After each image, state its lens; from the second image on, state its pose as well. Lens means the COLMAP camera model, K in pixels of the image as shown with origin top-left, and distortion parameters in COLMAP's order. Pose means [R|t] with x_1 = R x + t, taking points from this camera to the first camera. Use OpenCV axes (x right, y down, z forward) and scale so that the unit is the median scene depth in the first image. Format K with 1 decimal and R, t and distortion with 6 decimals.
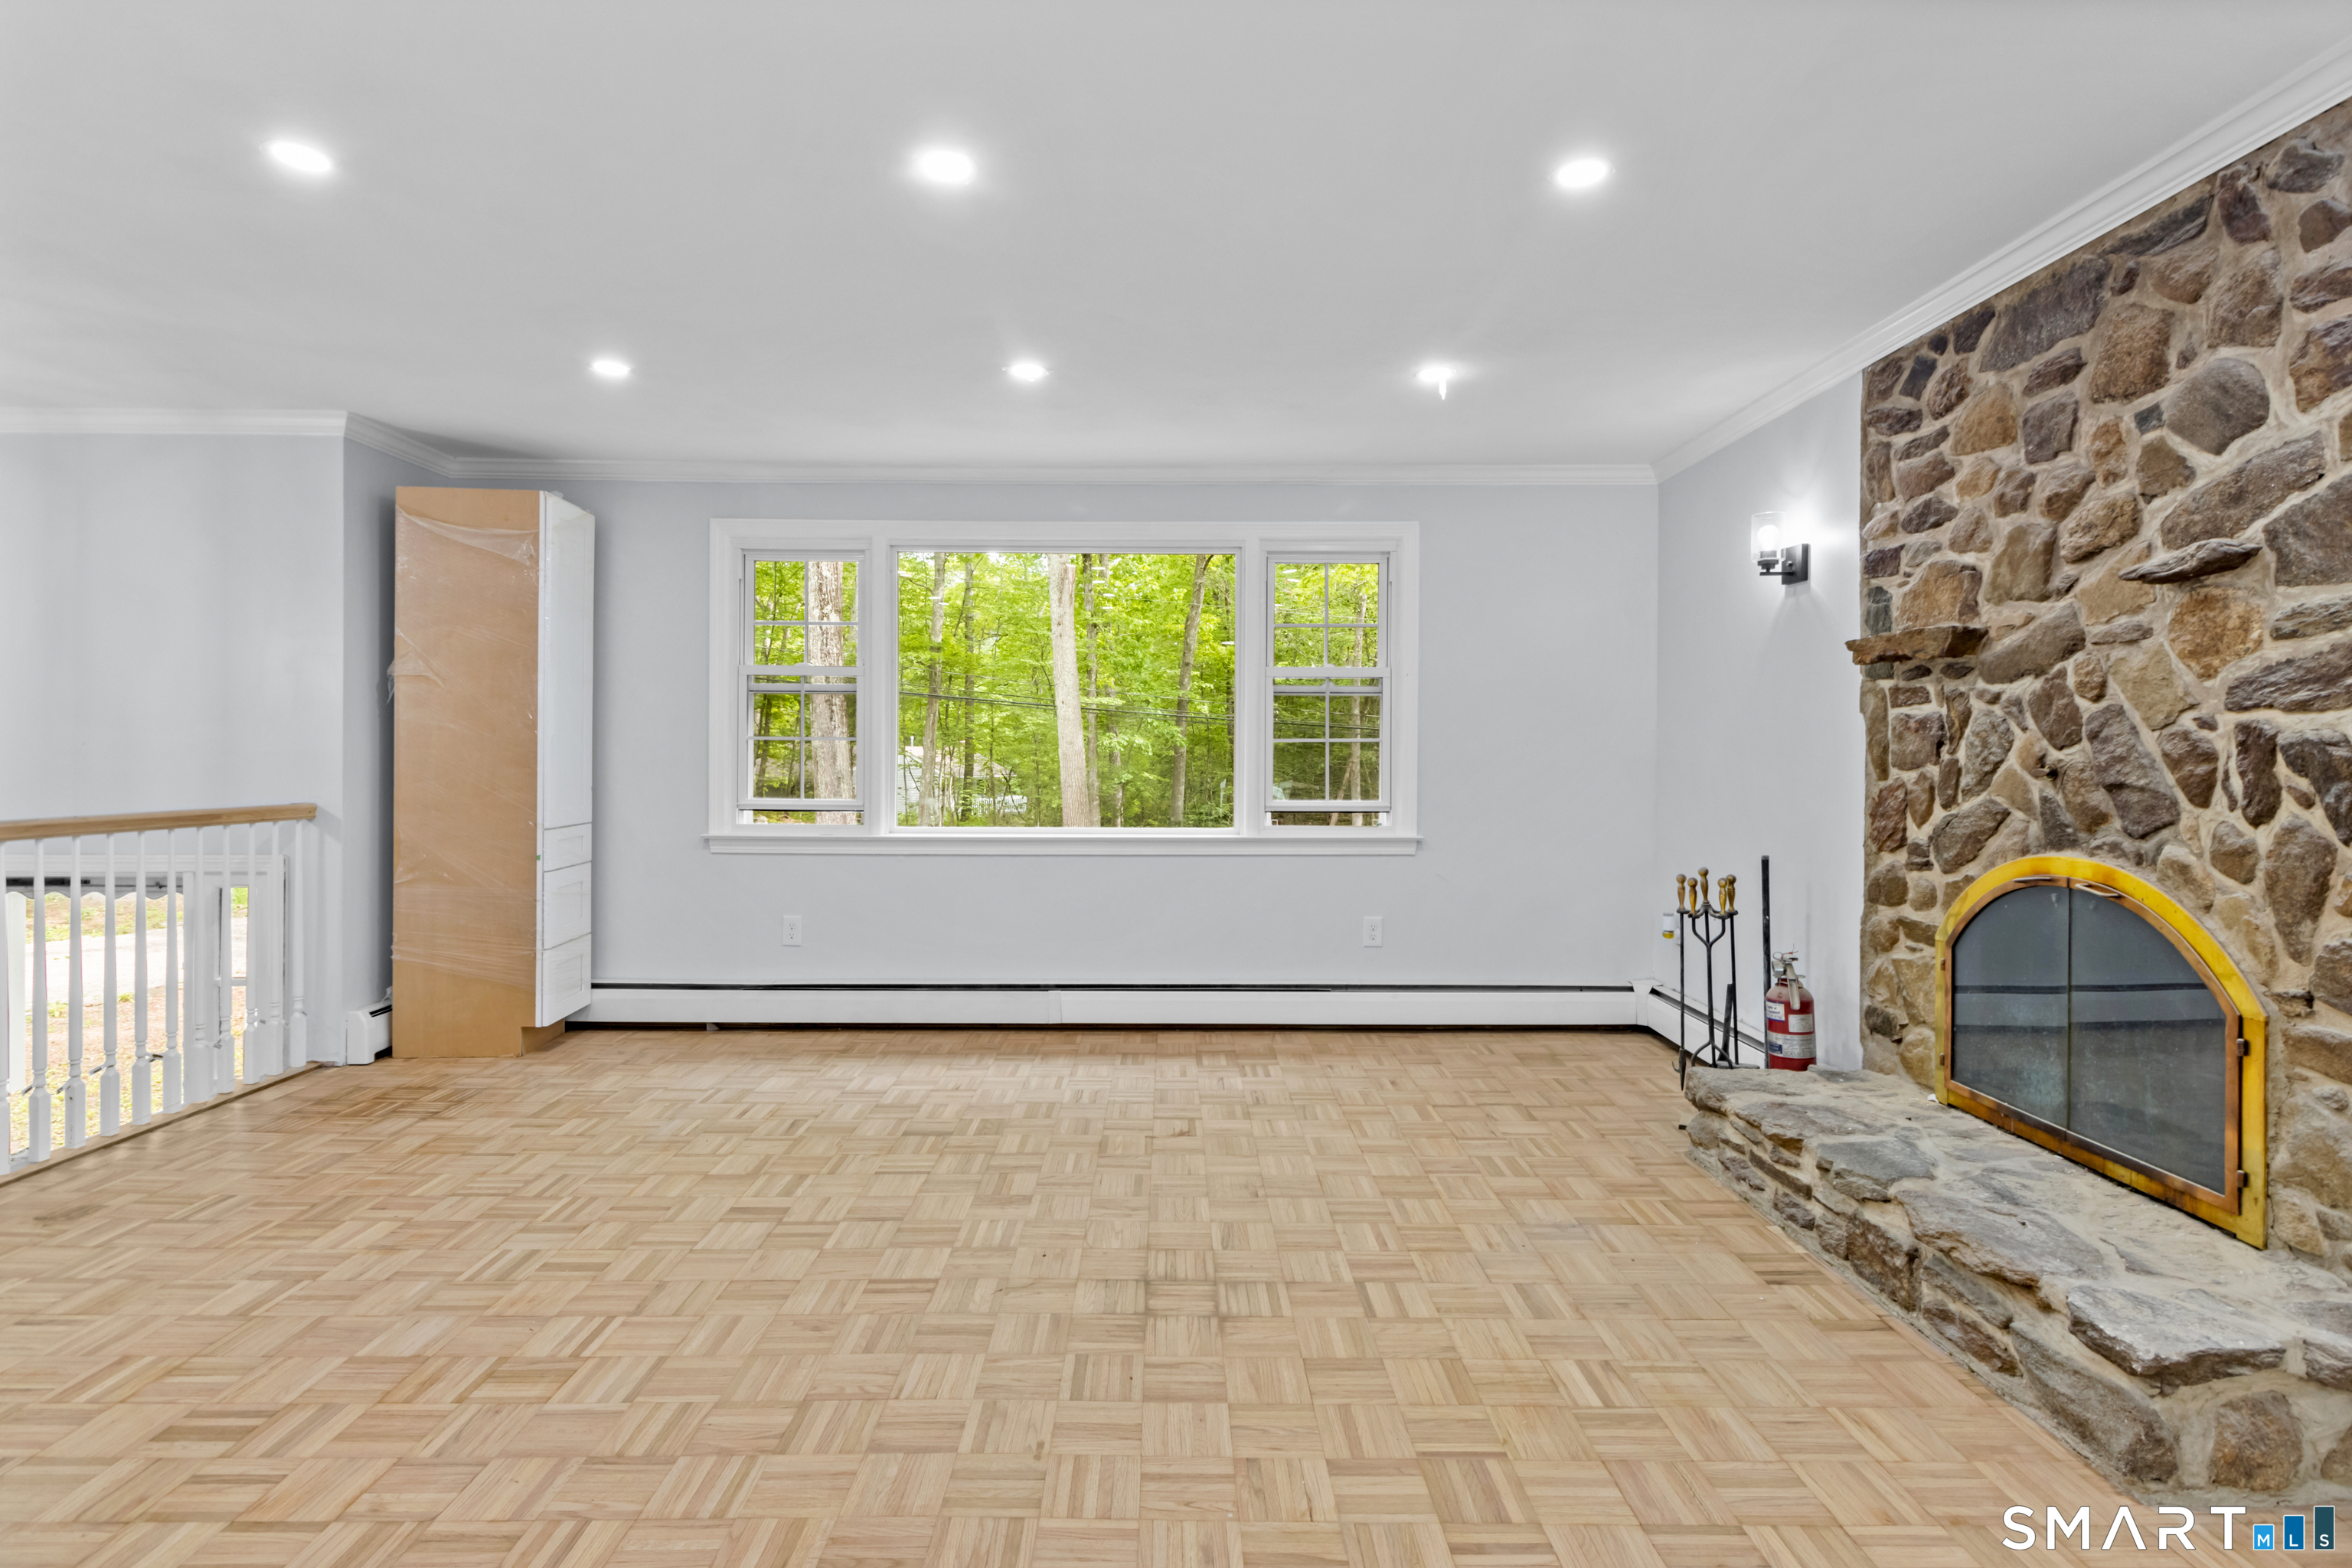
lens RADIAL K [[1114.3, 0, 1167.2], [0, 1114.3, 756.8], [0, 0, 1]] dist [0.003957, 0.000157]
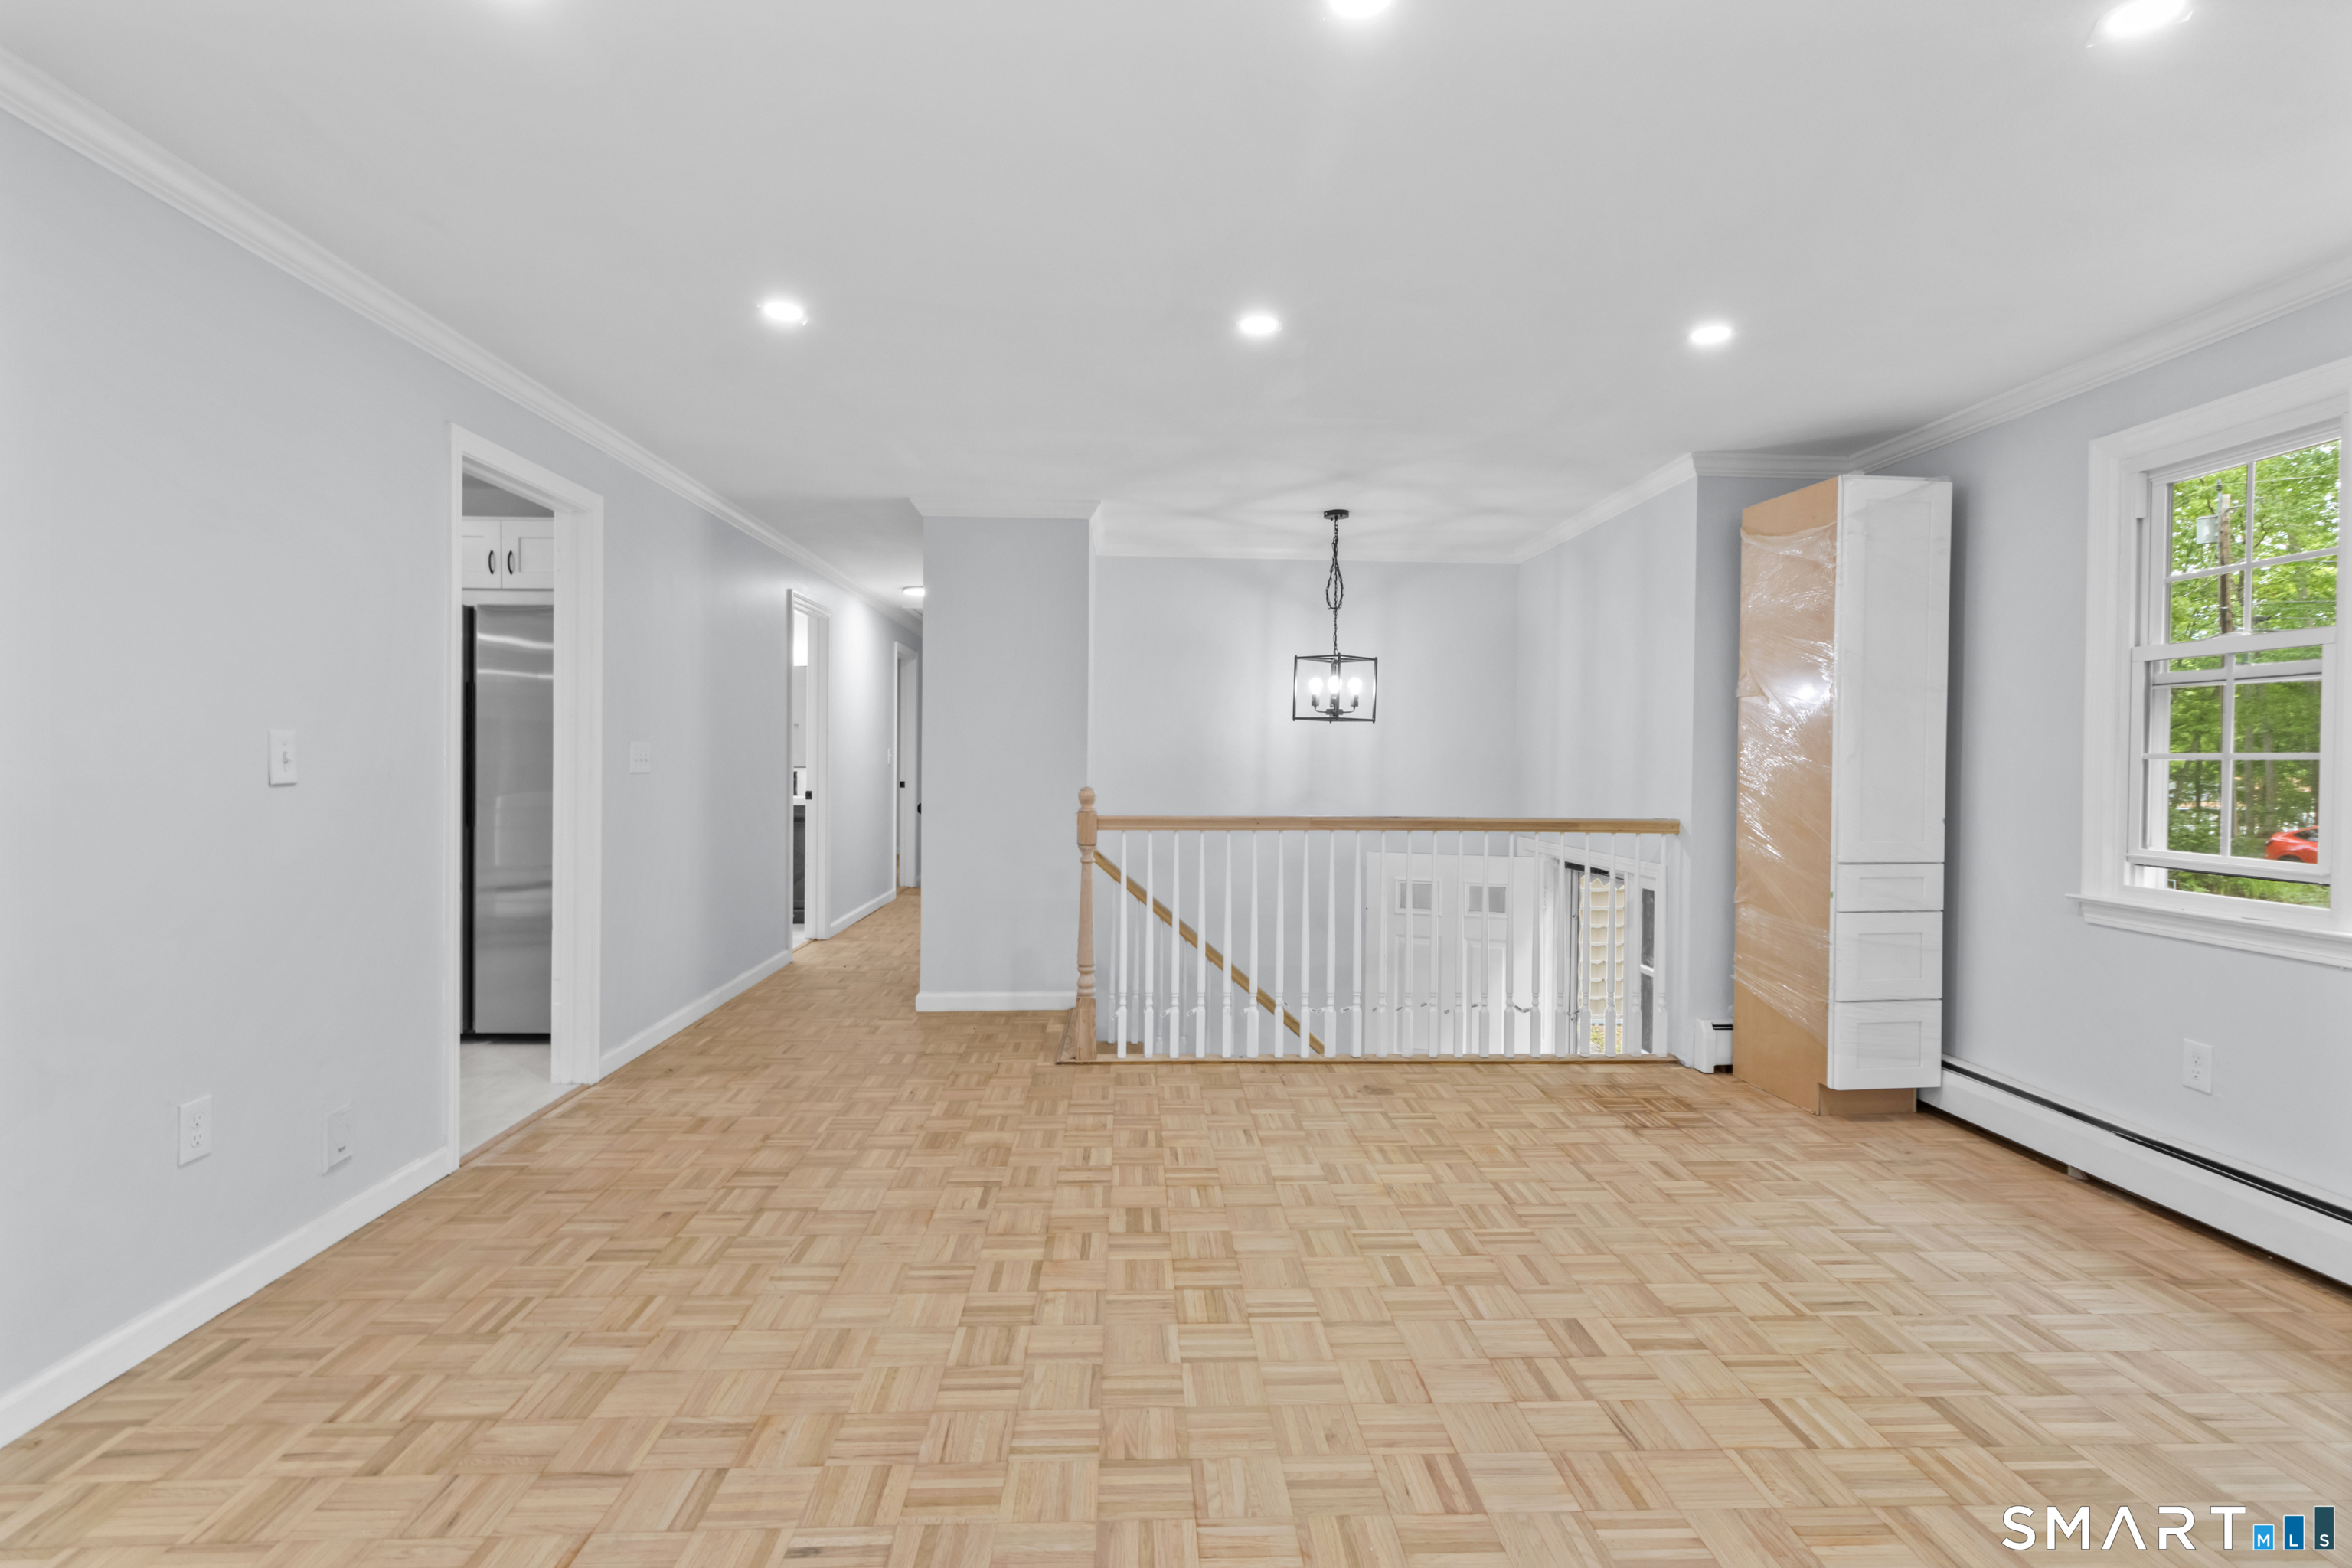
lens RADIAL K [[1112.0, 0, 1180.0], [0, 1112.0, 770.2], [0, 0, 1]] dist [-0.000228, 0.001046]
pose [[0.039822, 0.002977, -0.999202, 0.437099], [-0.015030, 0.999884, 0.002380, -0.002870], [0.999094, 0.014923, 0.039862, 0.683806]]
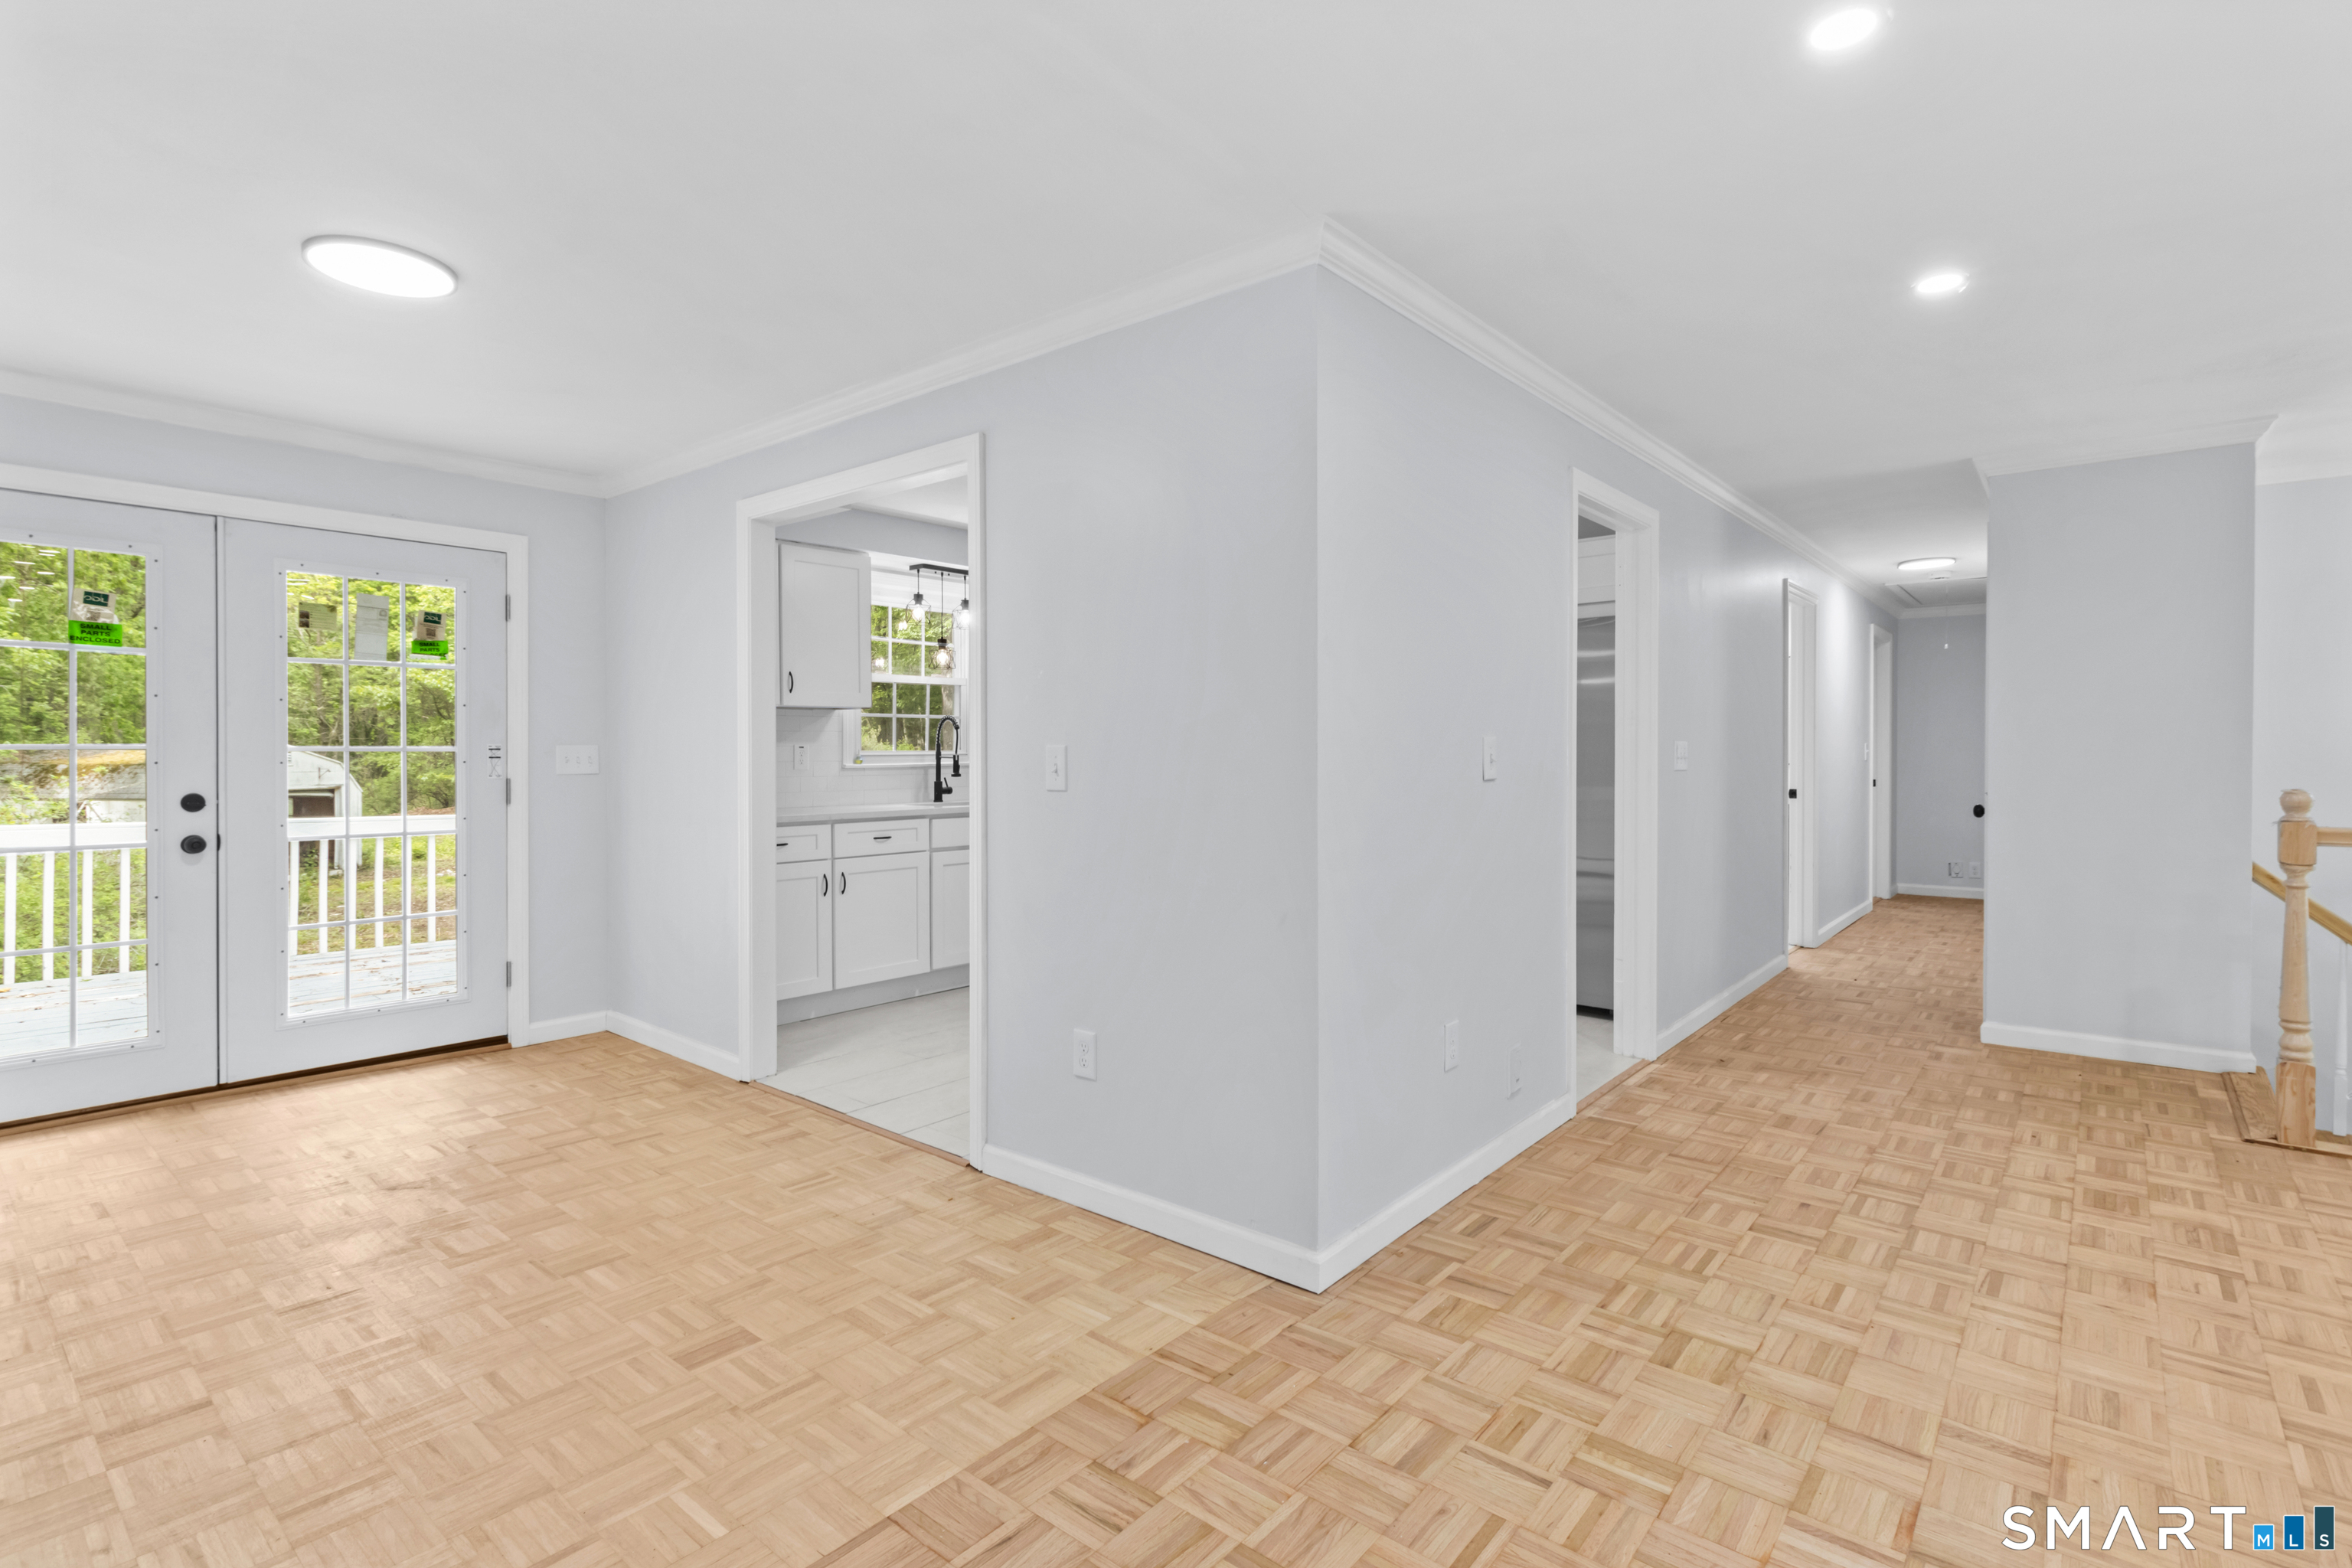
lens RADIAL K [[1114.3, 0, 1167.2], [0, 1114.3, 756.8], [0, 0, 1]] dist [0.003957, 0.000157]
pose [[-0.649128, -0.003074, -0.760673, 0.580992], [-0.008580, 0.999958, 0.003280, -0.002171], [0.760631, 0.008656, -0.649127, 0.476502]]
